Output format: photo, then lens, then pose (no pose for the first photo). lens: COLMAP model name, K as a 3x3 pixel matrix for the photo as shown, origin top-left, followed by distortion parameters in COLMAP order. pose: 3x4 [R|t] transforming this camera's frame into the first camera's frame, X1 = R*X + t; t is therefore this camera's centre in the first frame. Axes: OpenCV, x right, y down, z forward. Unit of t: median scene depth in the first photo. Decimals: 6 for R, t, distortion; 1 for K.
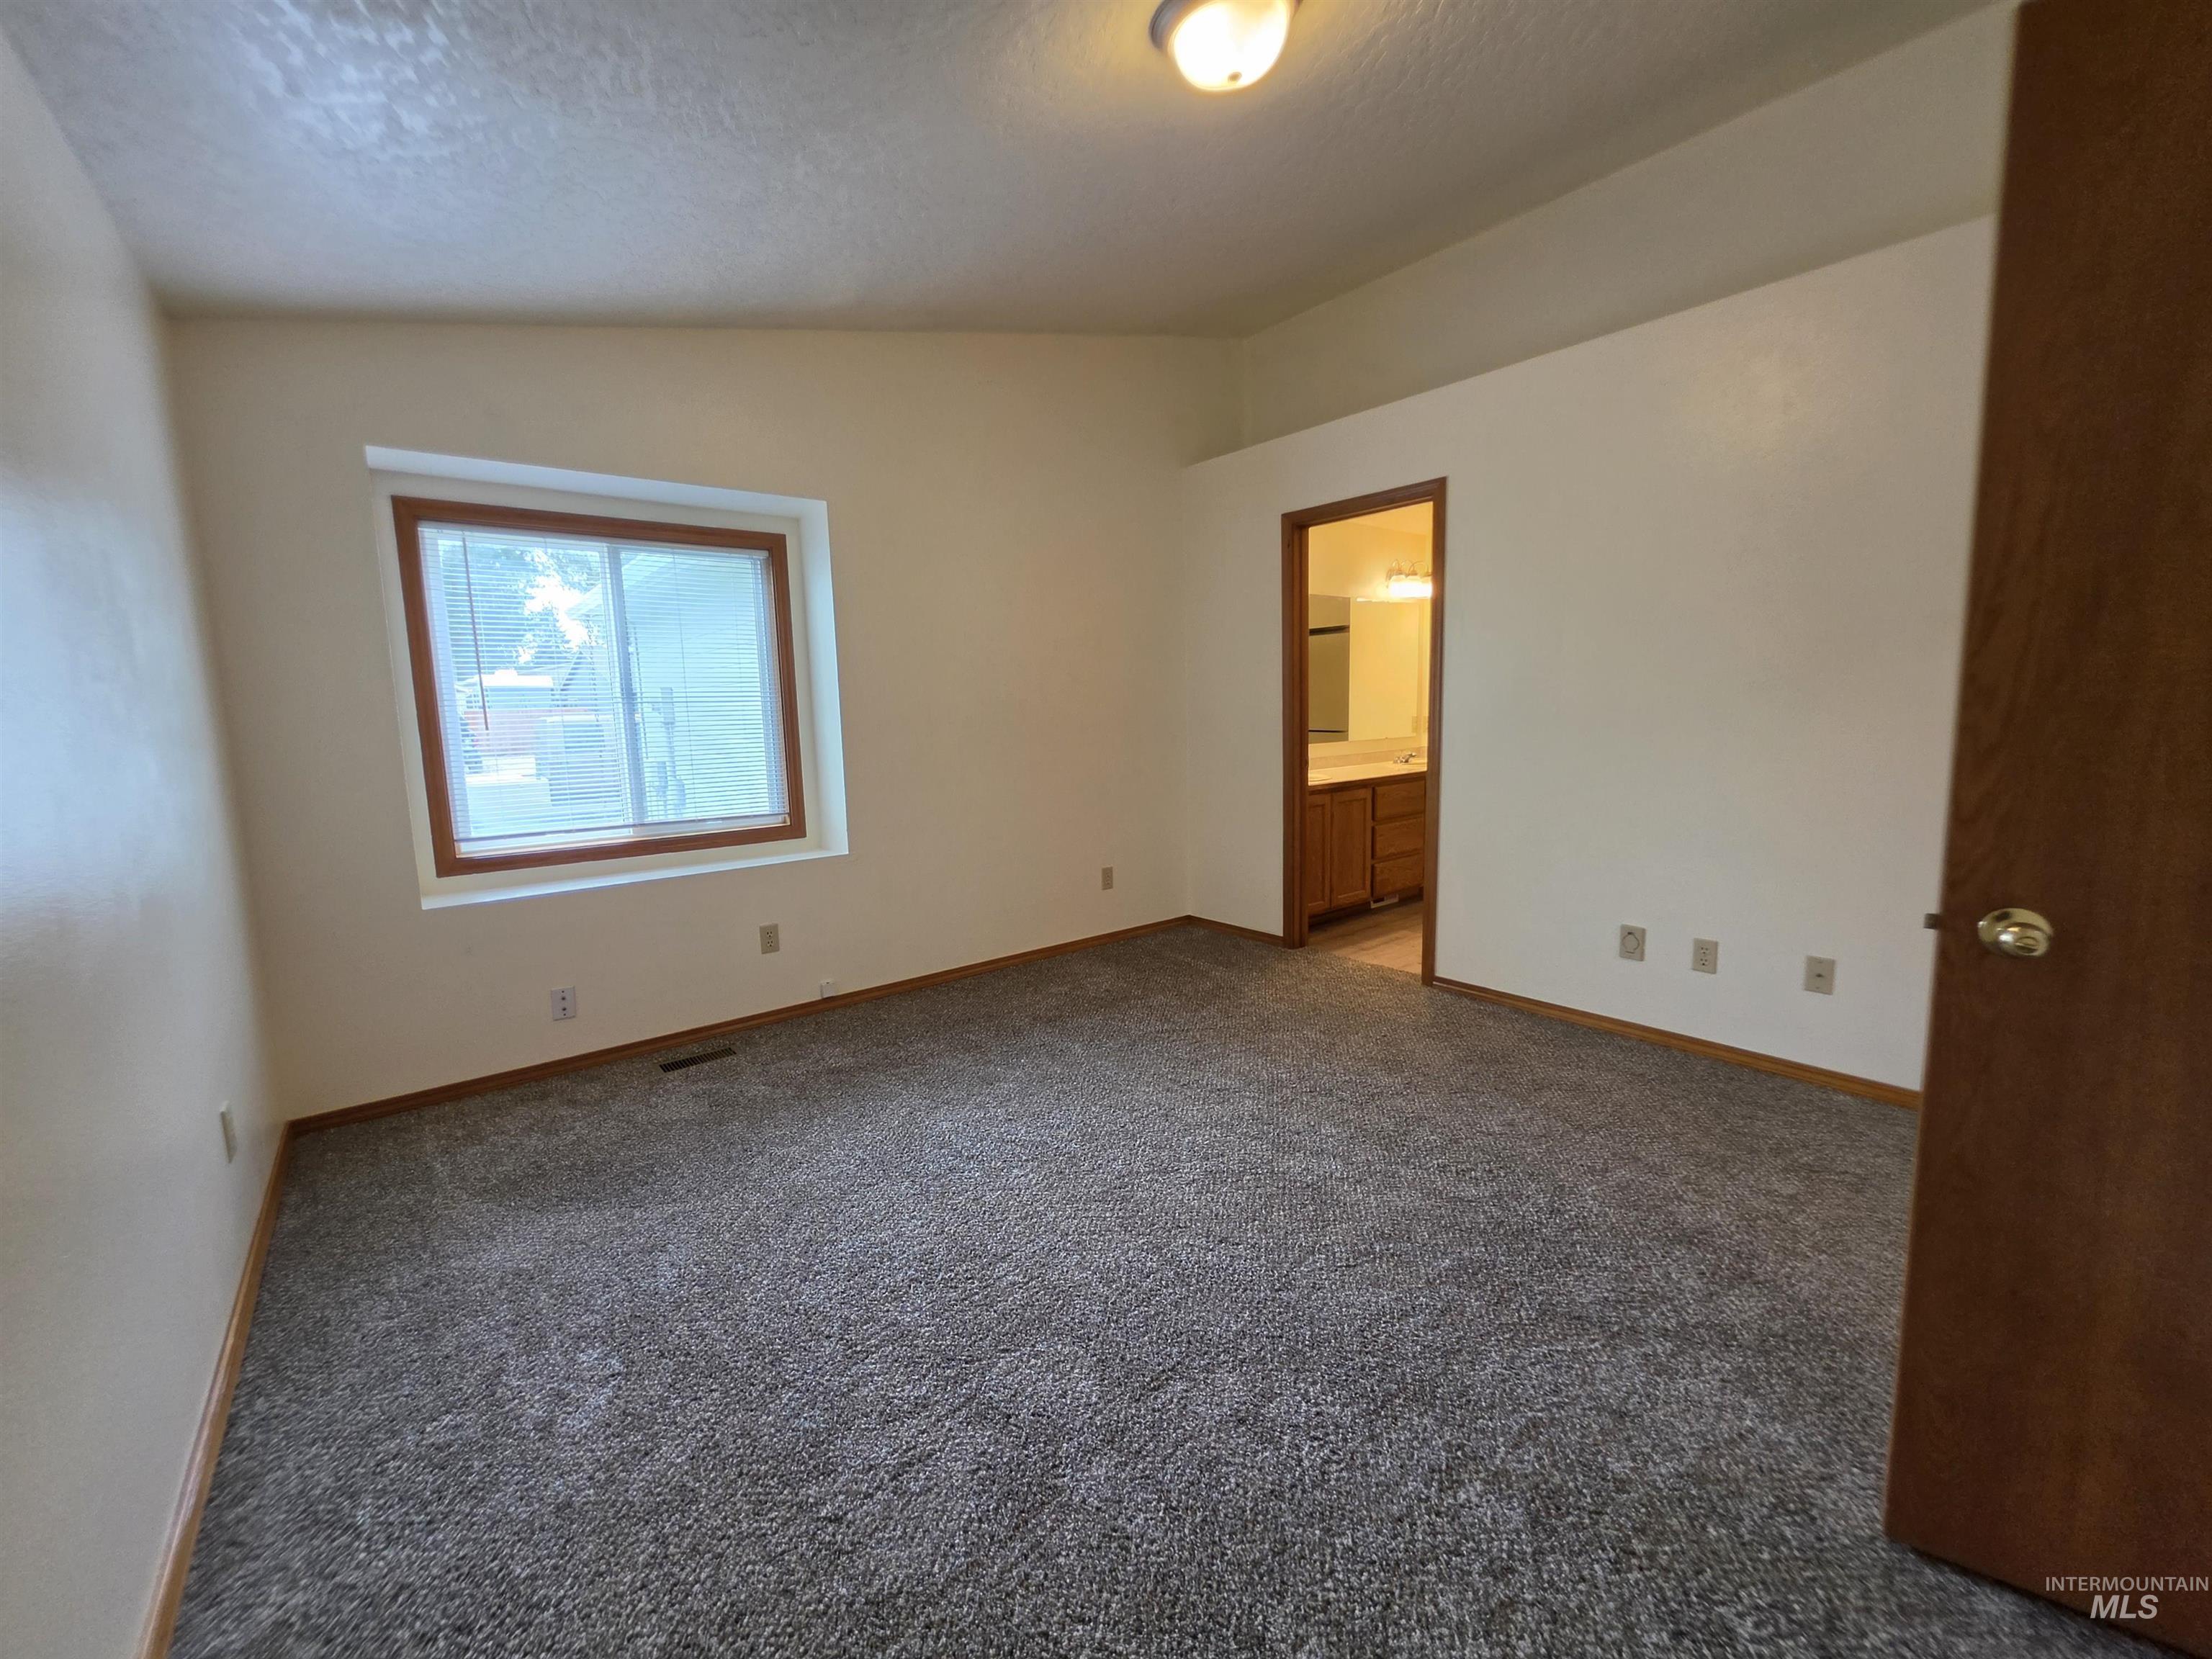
lens RADIAL K [[901.5, 0, 1098.3], [0, 901.5, 819.6], [0, 0, 1]] dist [-0.004318, 0.000173]
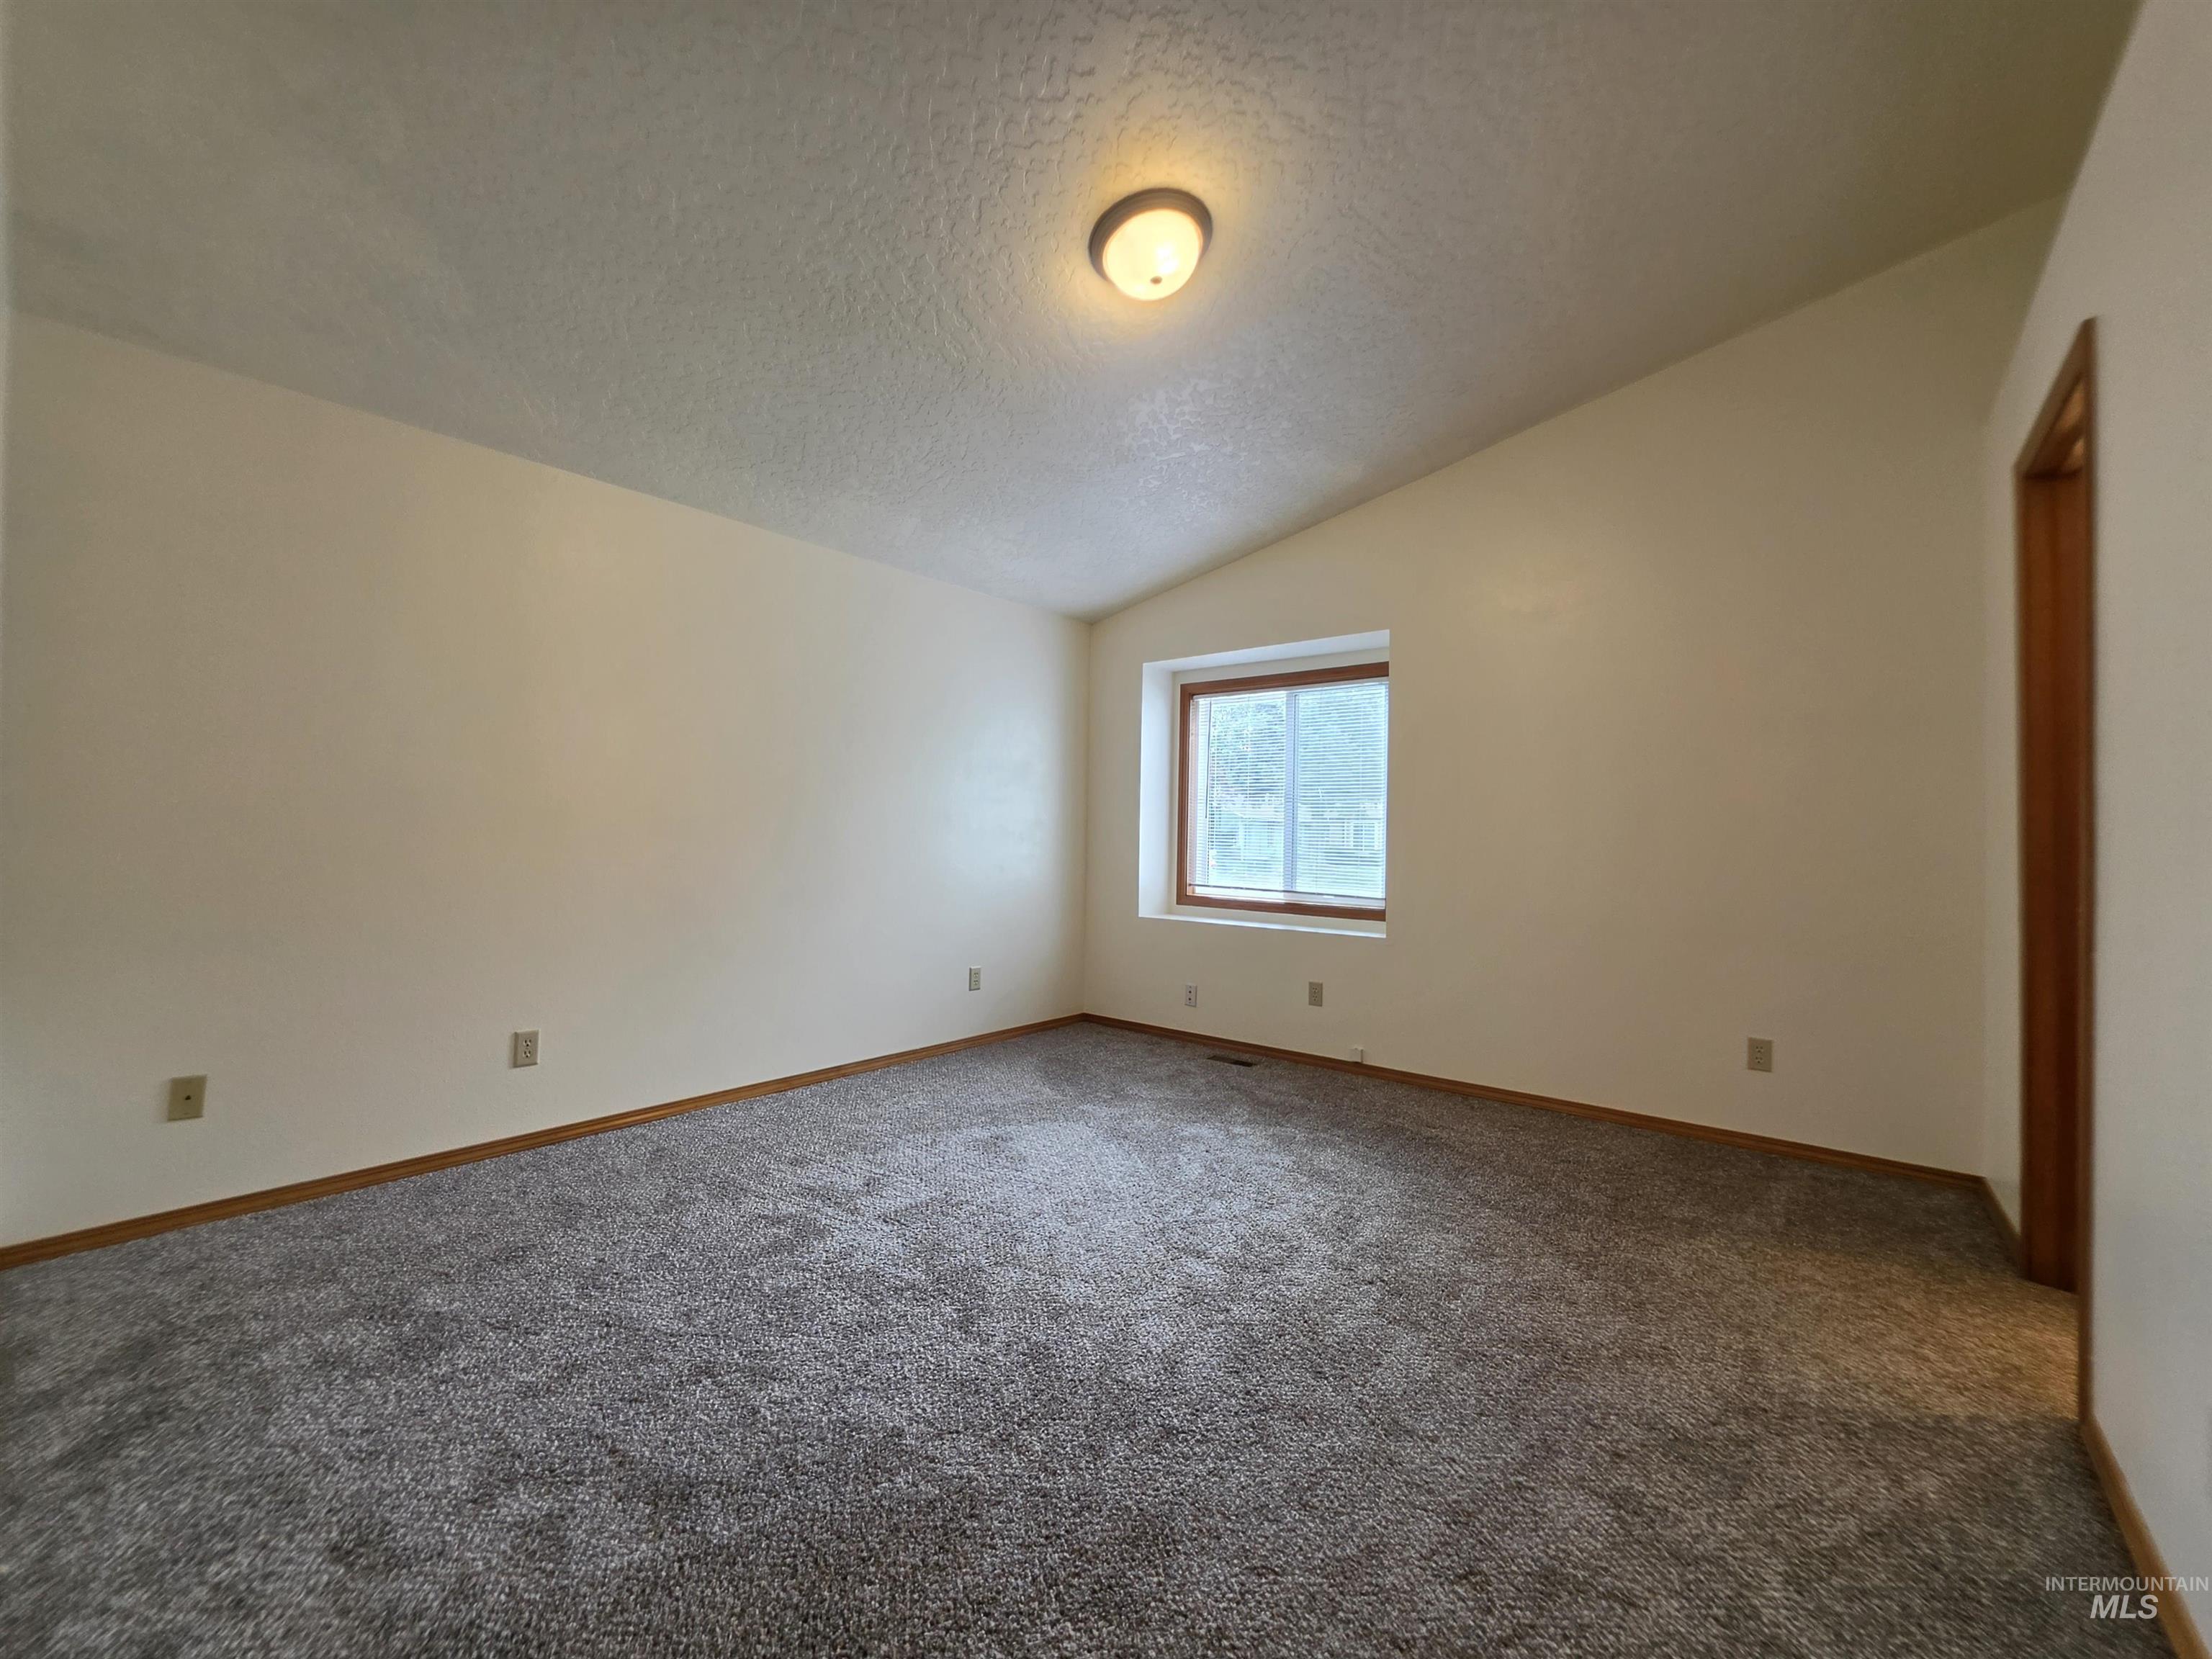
lens RADIAL K [[901.5, 0, 1088.0], [0, 901.5, 829.3], [0, 0, 1]] dist [-0.004318, 0.000173]
pose [[0.196407, 0.026448, -0.980166, 0.781450], [-0.145586, 0.989342, -0.002478, -0.041015], [0.969654, 0.143185, 0.198164, 0.440192]]
